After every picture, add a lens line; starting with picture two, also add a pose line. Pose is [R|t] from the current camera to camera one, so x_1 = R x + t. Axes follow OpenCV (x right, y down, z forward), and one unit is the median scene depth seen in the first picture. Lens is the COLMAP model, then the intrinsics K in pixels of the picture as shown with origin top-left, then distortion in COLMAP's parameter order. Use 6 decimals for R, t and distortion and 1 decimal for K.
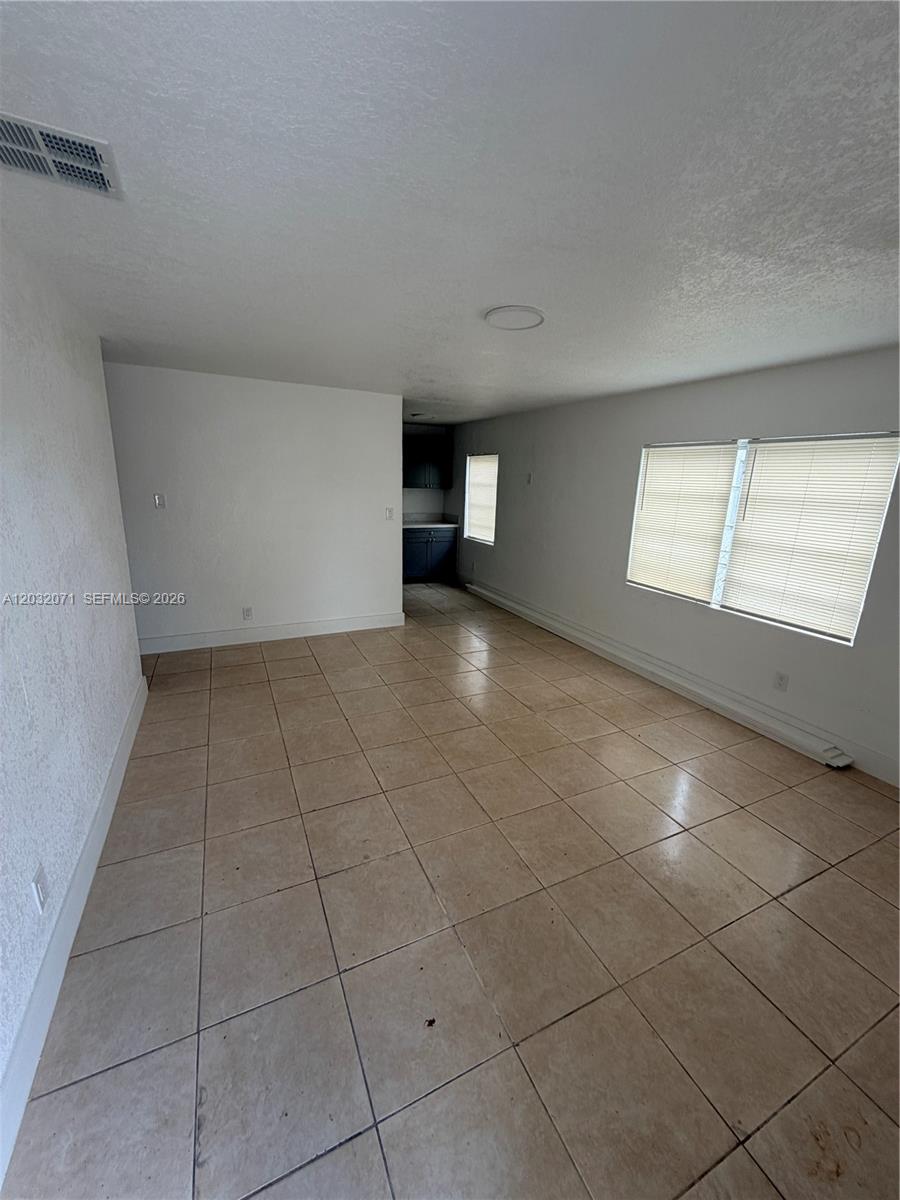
lens RADIAL K [[478.8, 0, 450.0], [0, 478.8, 600.0], [0, 0, 1]] dist [-0.000689, -0.000065]
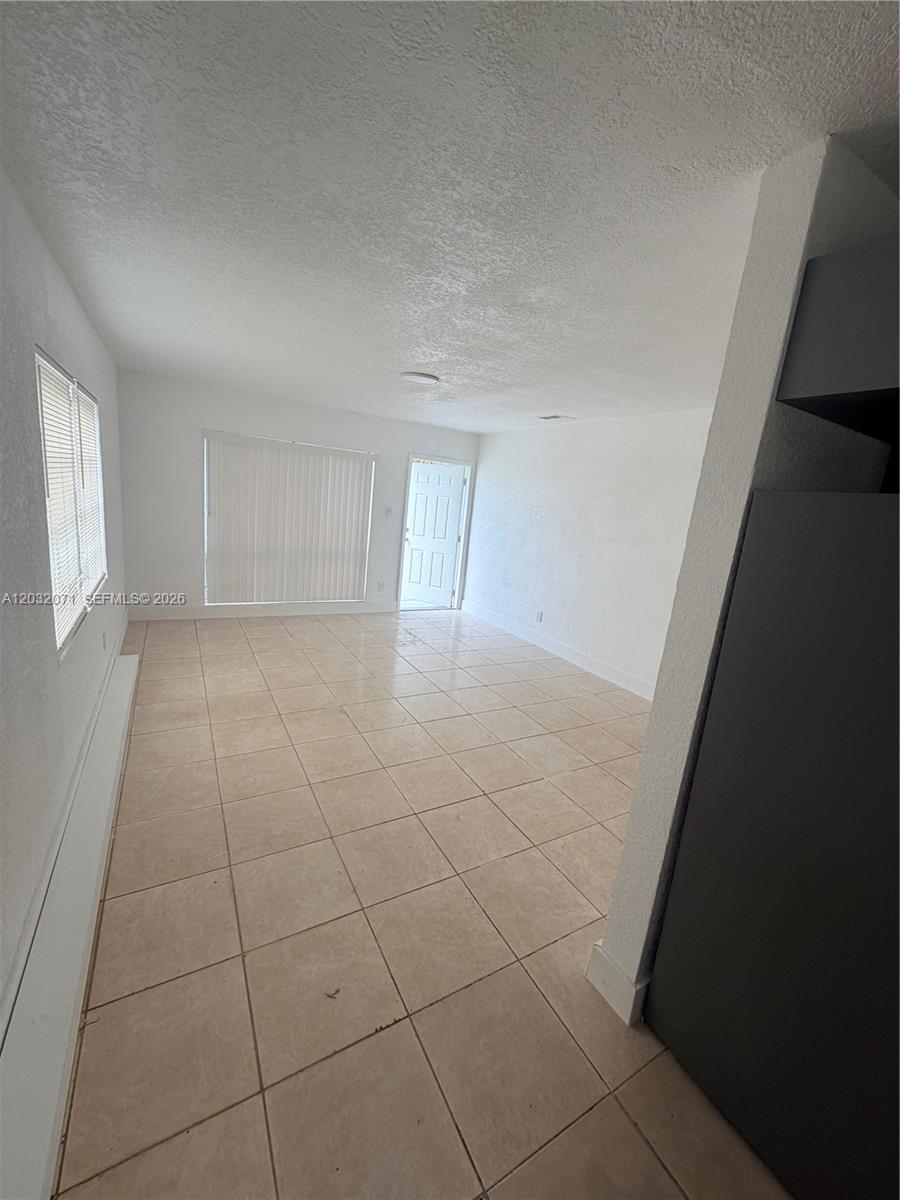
lens RADIAL K [[478.8, 0, 450.0], [0, 478.8, 600.0], [0, 0, 1]] dist [-0.000689, -0.000065]
pose [[-0.988708, -0.114450, -0.096739, 0.068352], [-0.145989, 0.881333, 0.449376, -0.409727], [0.033828, 0.458424, -0.888089, 1.661926]]
